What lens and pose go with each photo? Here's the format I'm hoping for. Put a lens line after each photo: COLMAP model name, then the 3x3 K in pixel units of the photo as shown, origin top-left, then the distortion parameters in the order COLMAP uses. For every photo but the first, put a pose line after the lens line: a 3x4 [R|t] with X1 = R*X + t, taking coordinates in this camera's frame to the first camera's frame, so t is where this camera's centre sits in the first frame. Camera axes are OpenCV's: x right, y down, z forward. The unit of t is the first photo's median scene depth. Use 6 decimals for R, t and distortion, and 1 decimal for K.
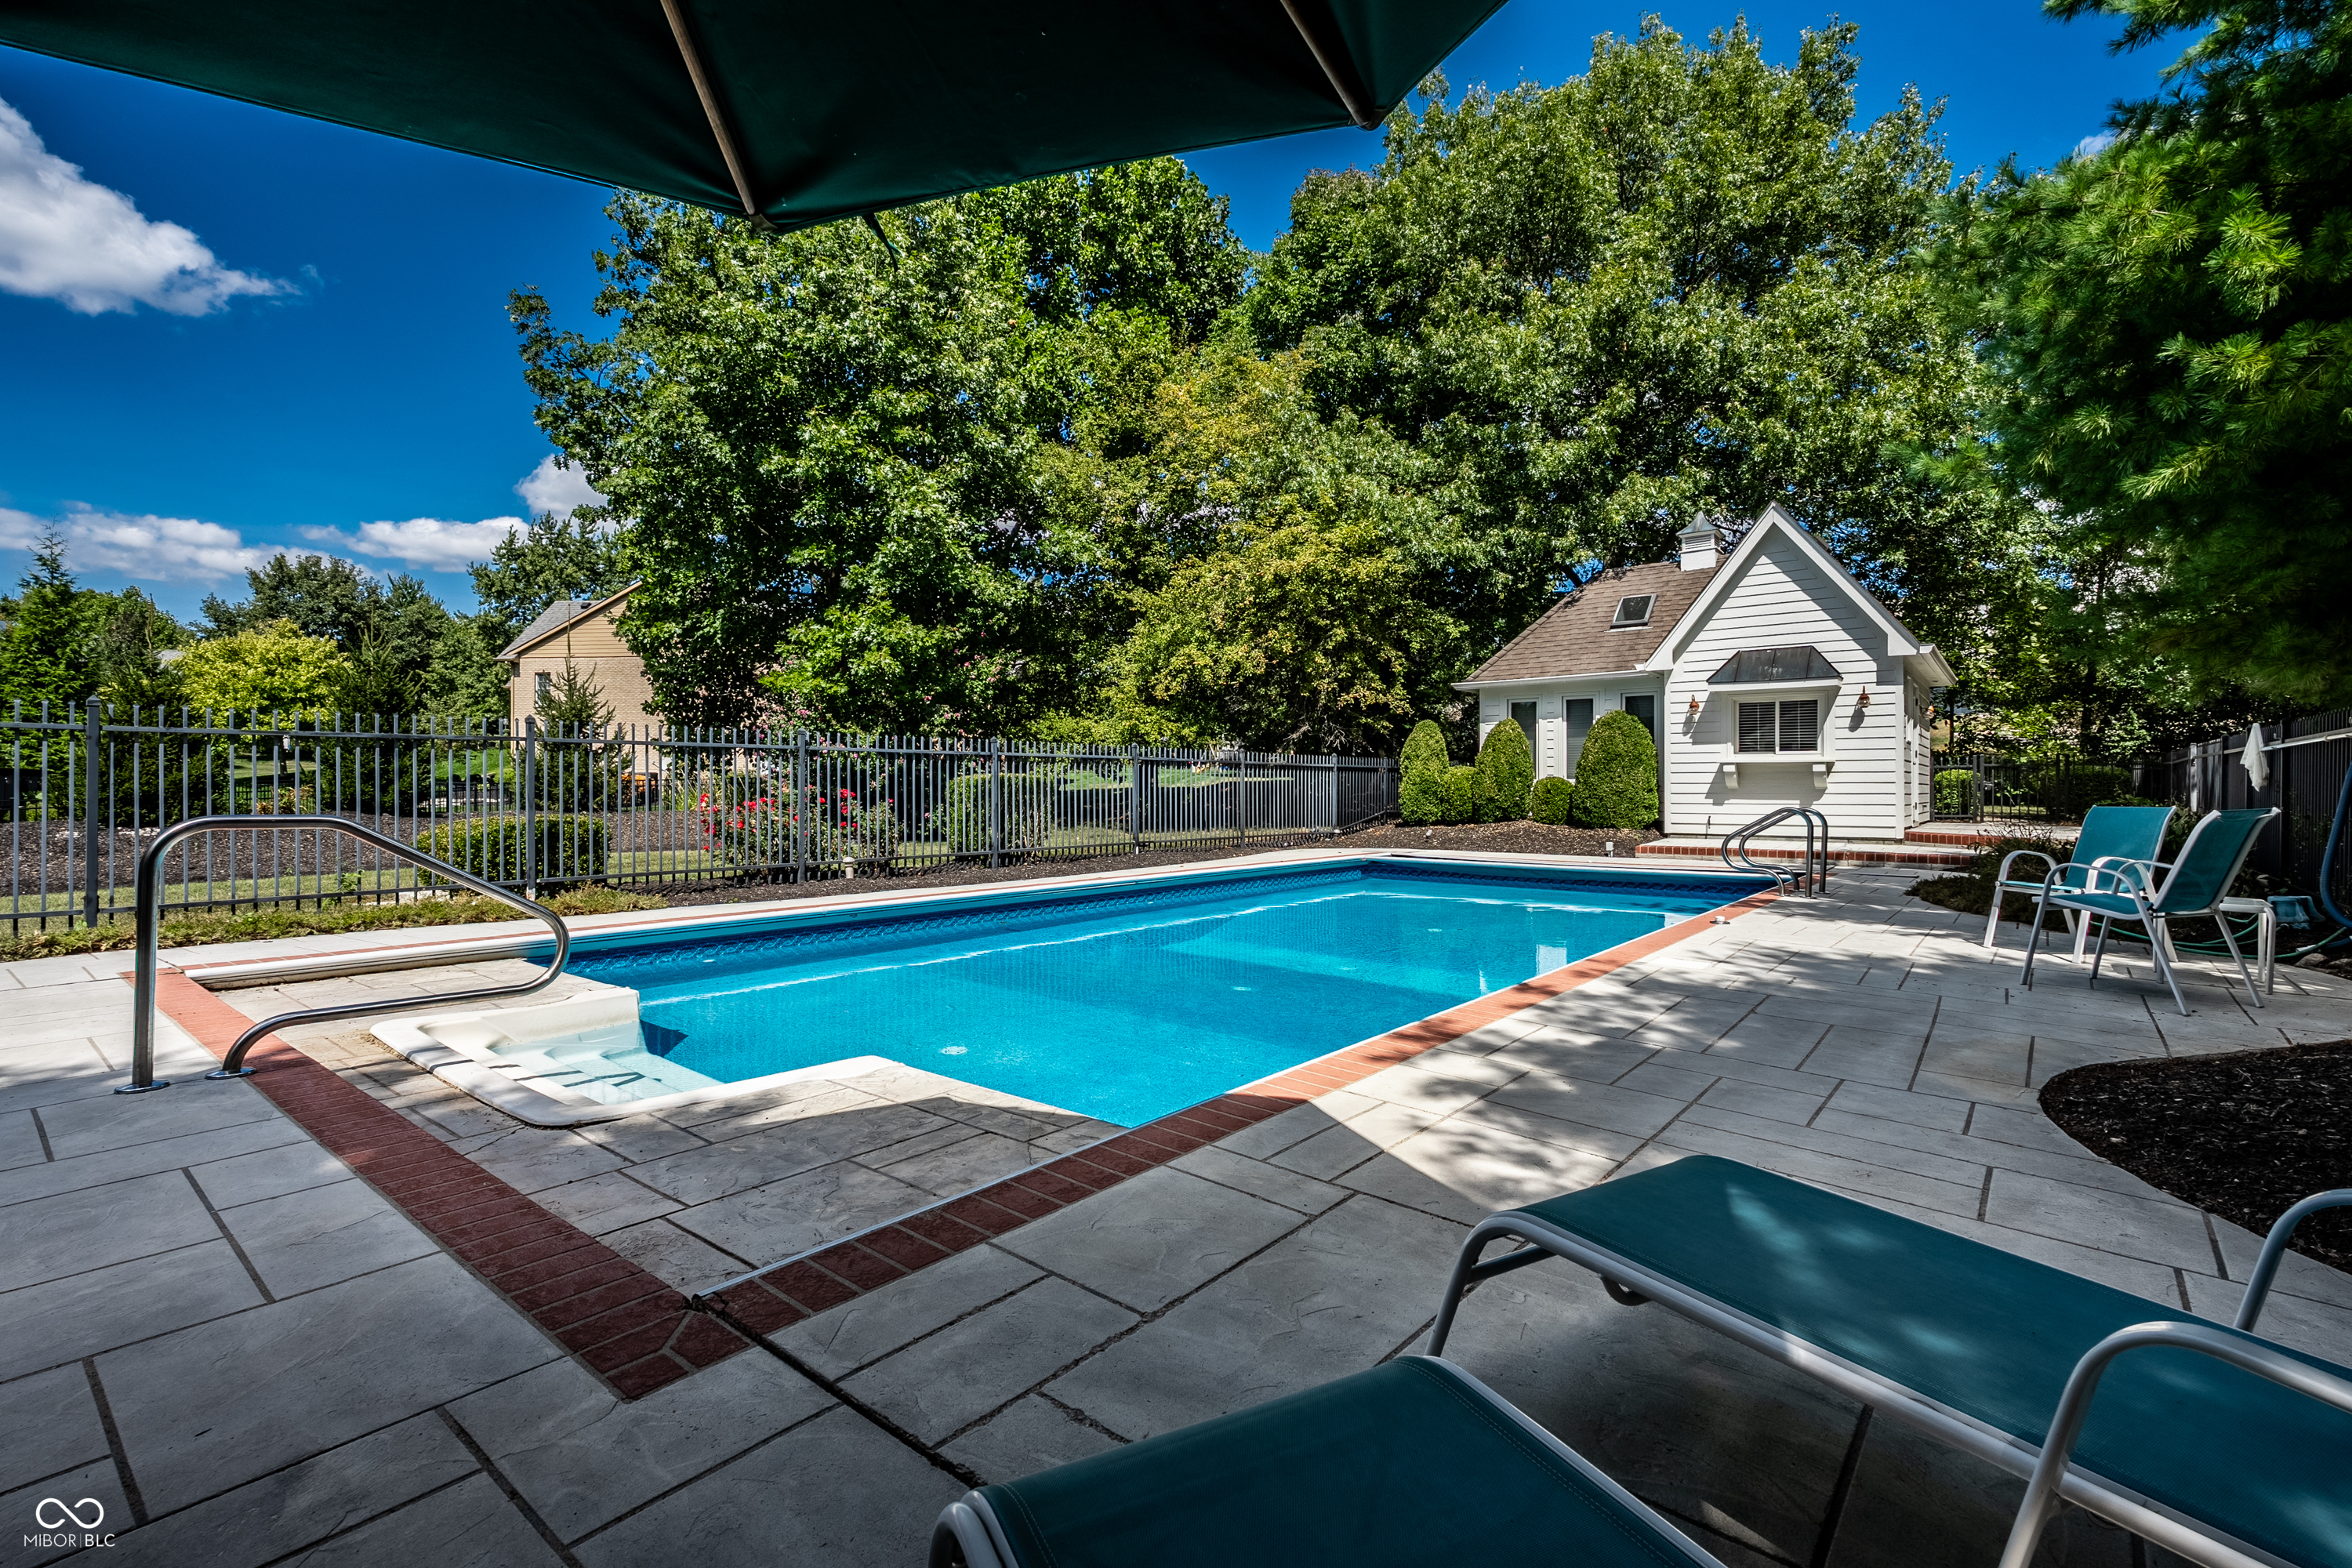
lens RADIAL K [[1043.7, 0, 1181.7], [0, 1043.7, 783.9], [0, 0, 1]] dist [-0.007142, -0.000250]
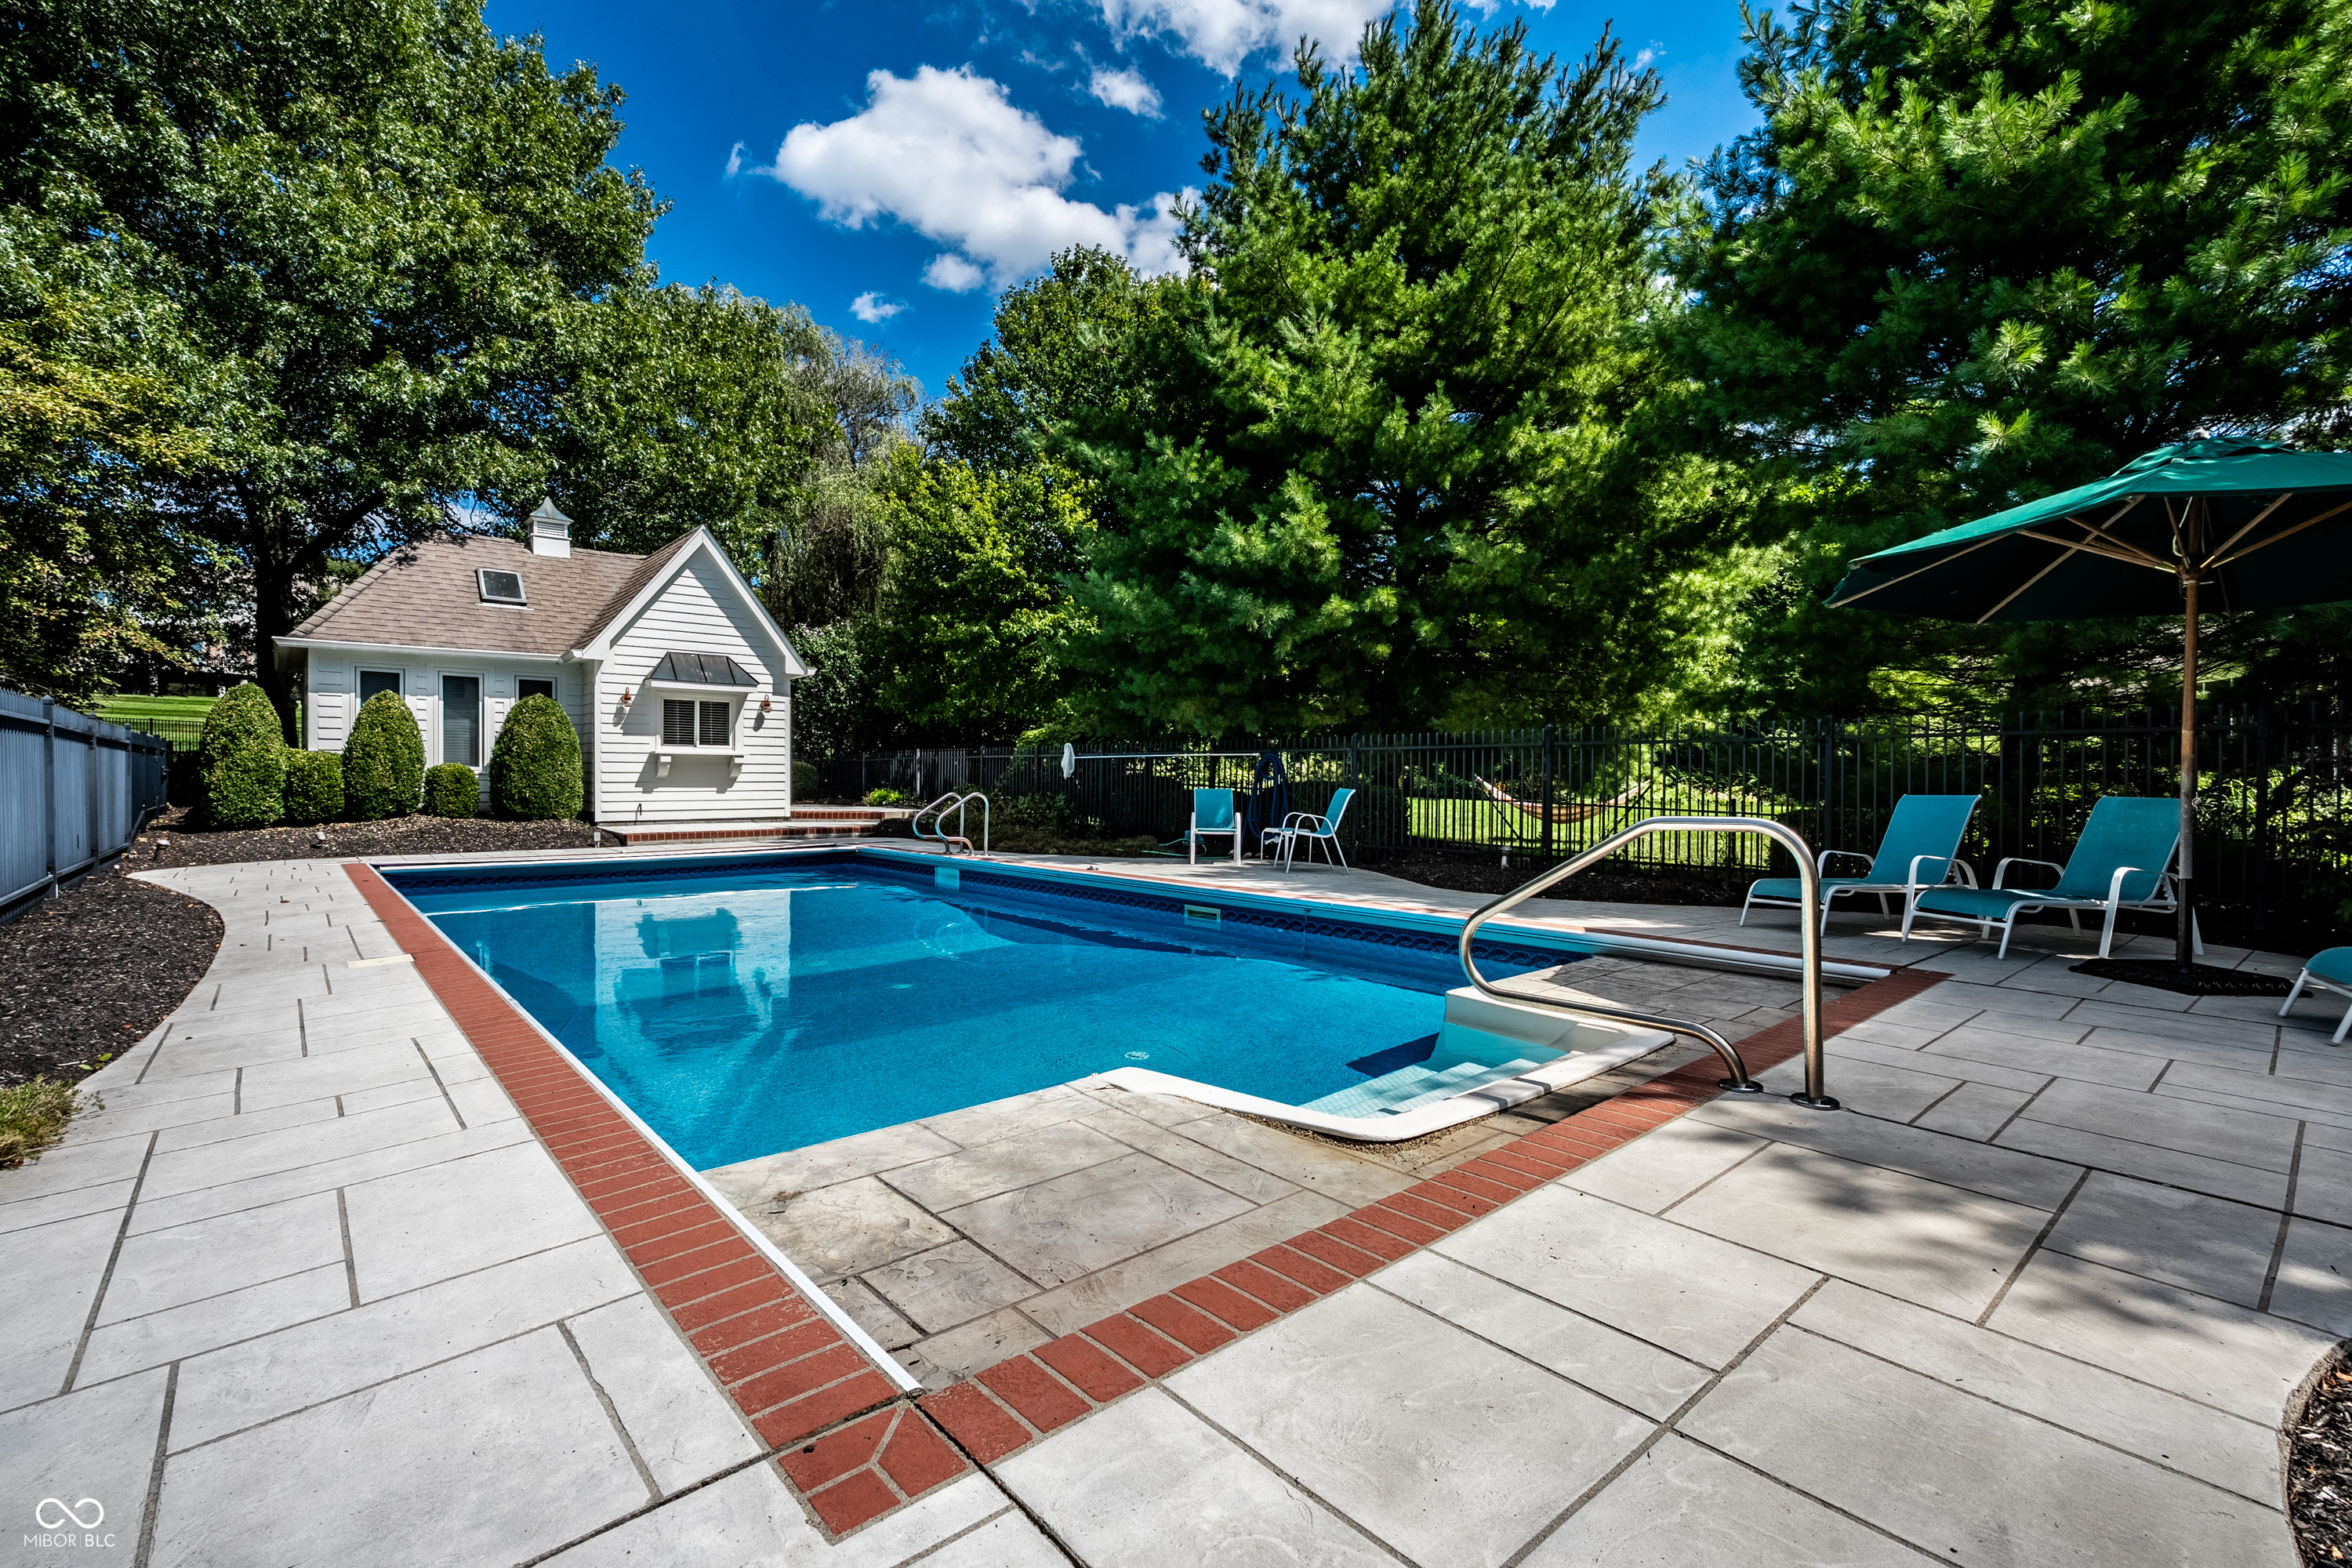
lens RADIAL K [[1043.7, 0, 1175.9], [0, 1043.7, 797.8], [0, 0, 1]] dist [-0.007142, -0.000250]
pose [[0.172036, -0.019840, 0.984891, -0.441607], [-0.006223, 0.999755, 0.021226, -0.000937], [-0.985071, -0.009781, 0.171870, 0.278550]]
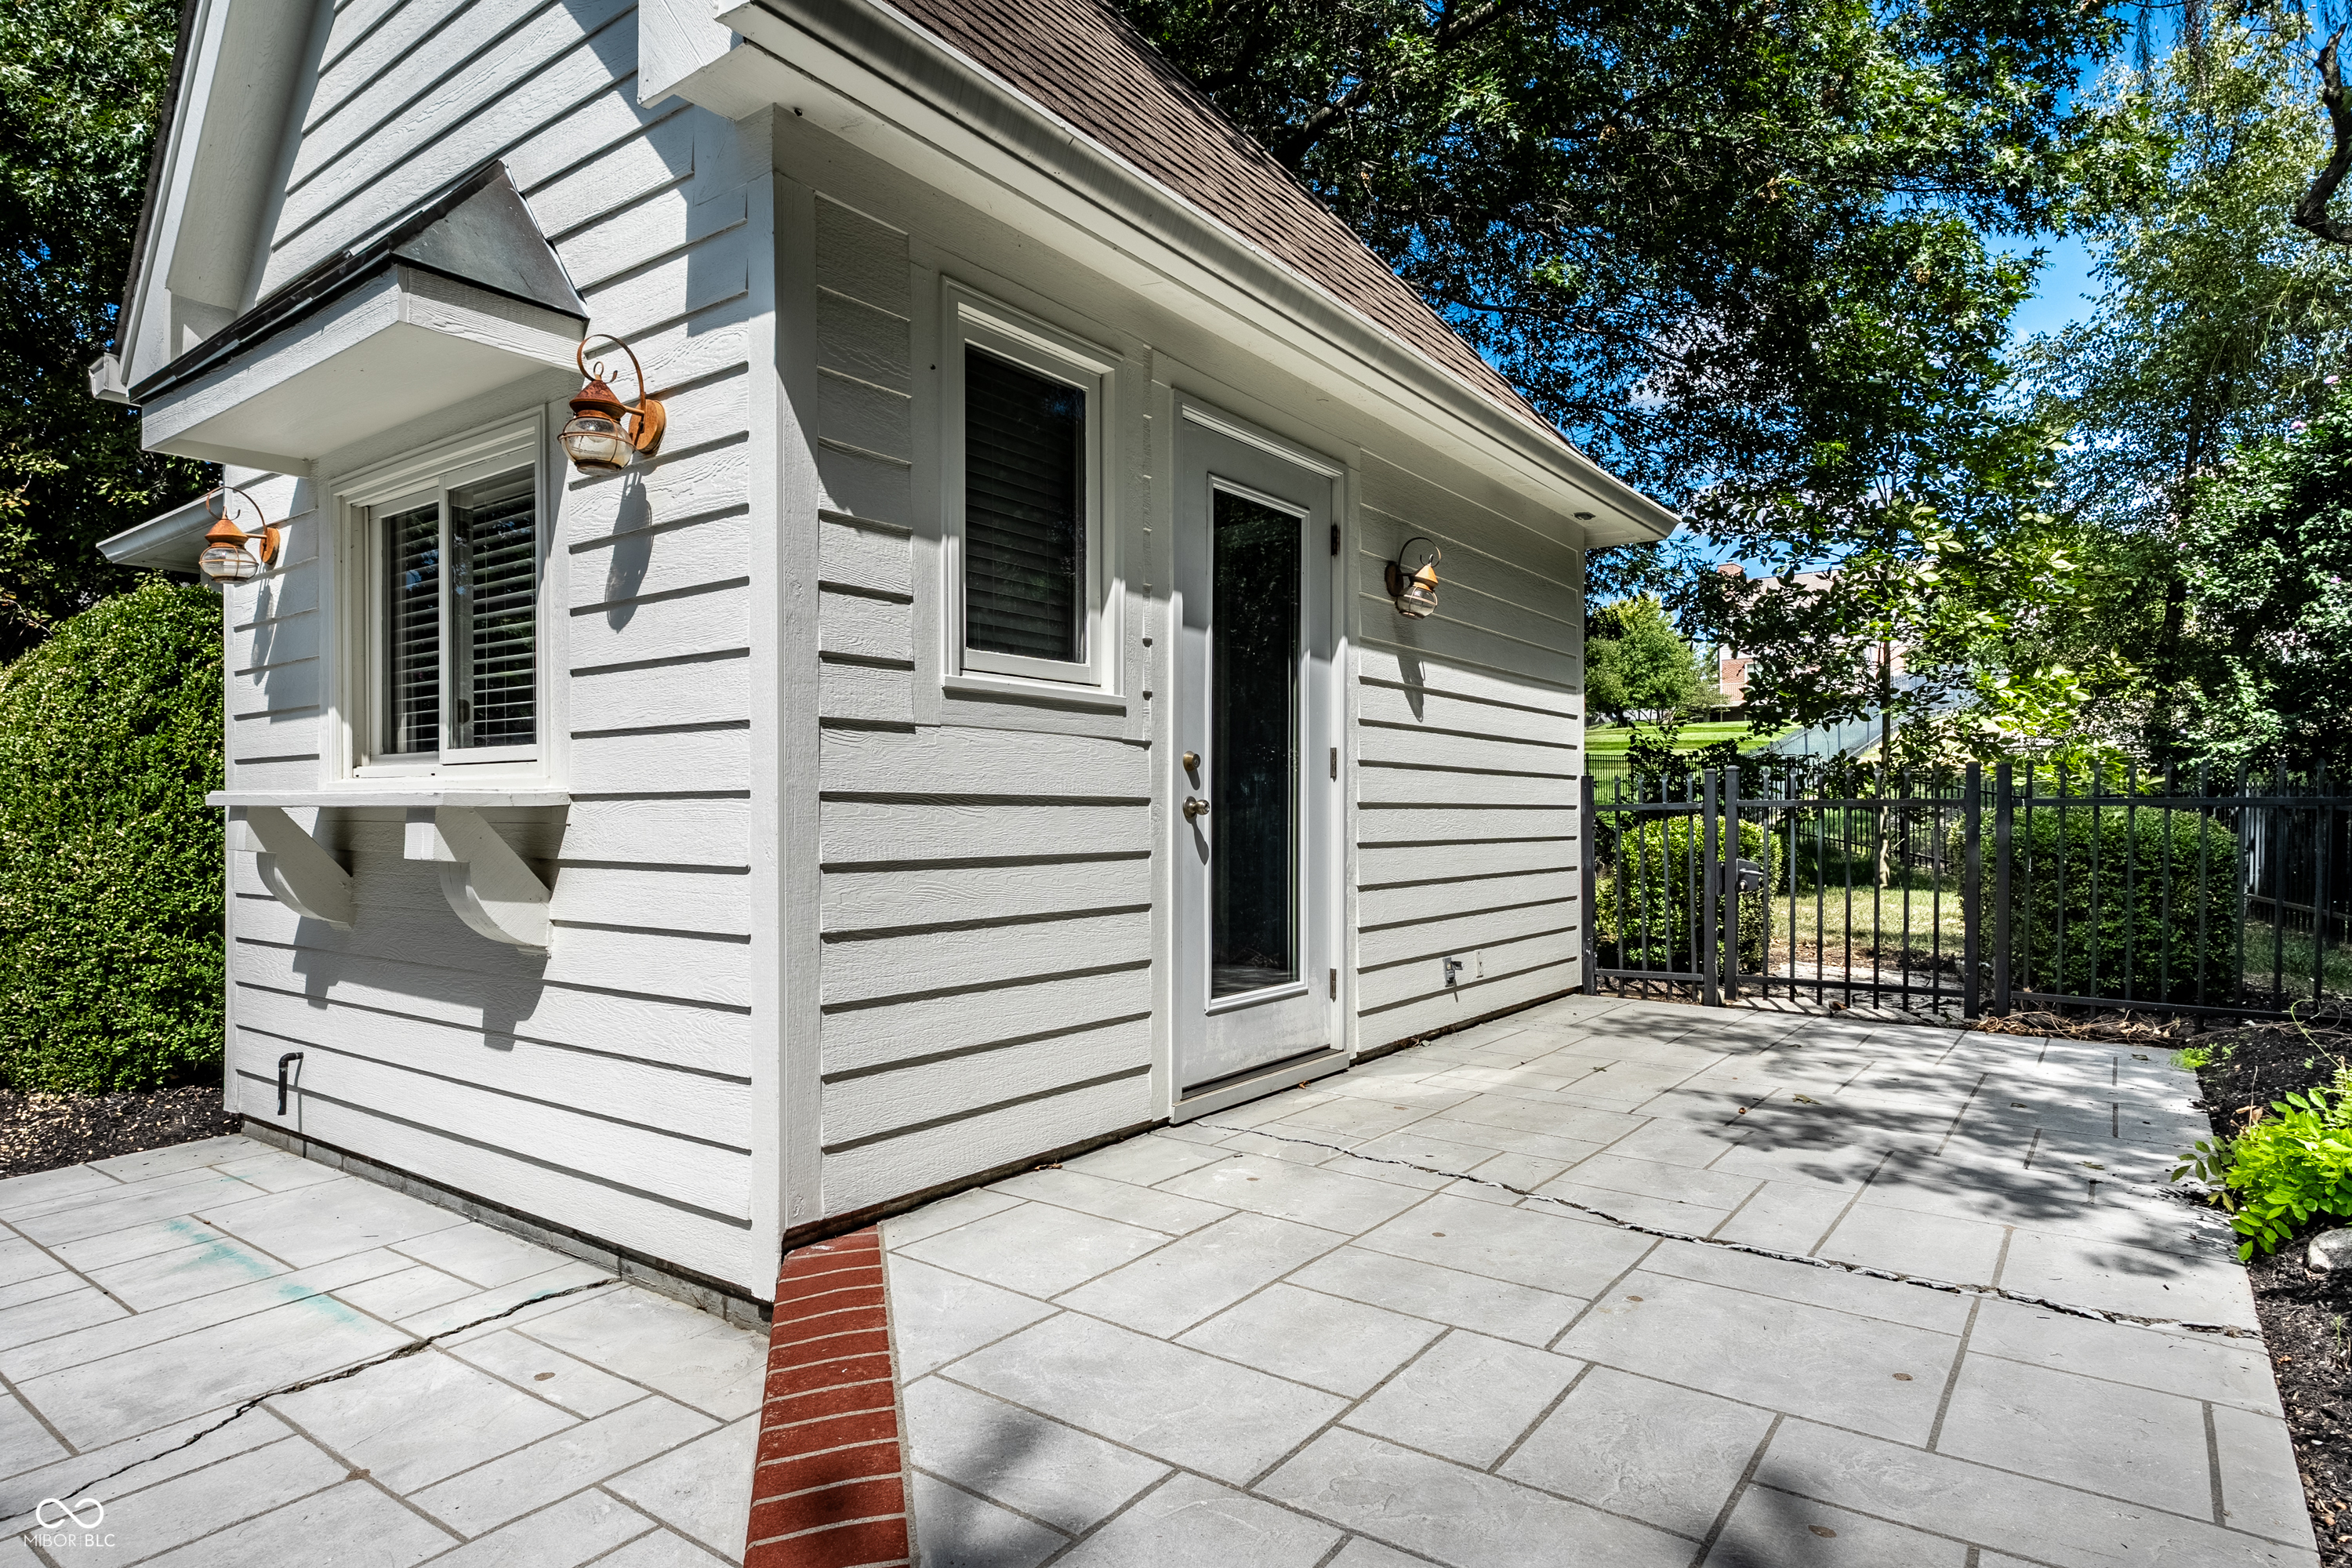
lens RADIAL K [[1290.6, 0, 1174.2], [0, 1290.6, 797.5], [0, 0, 1]] dist [-0.002160, -0.000150]
pose [[0.998650, -0.002275, 0.051888, 0.667519], [0.002655, 0.999970, -0.007246, -0.019269], [-0.051870, 0.007374, 0.998627, 0.725095]]
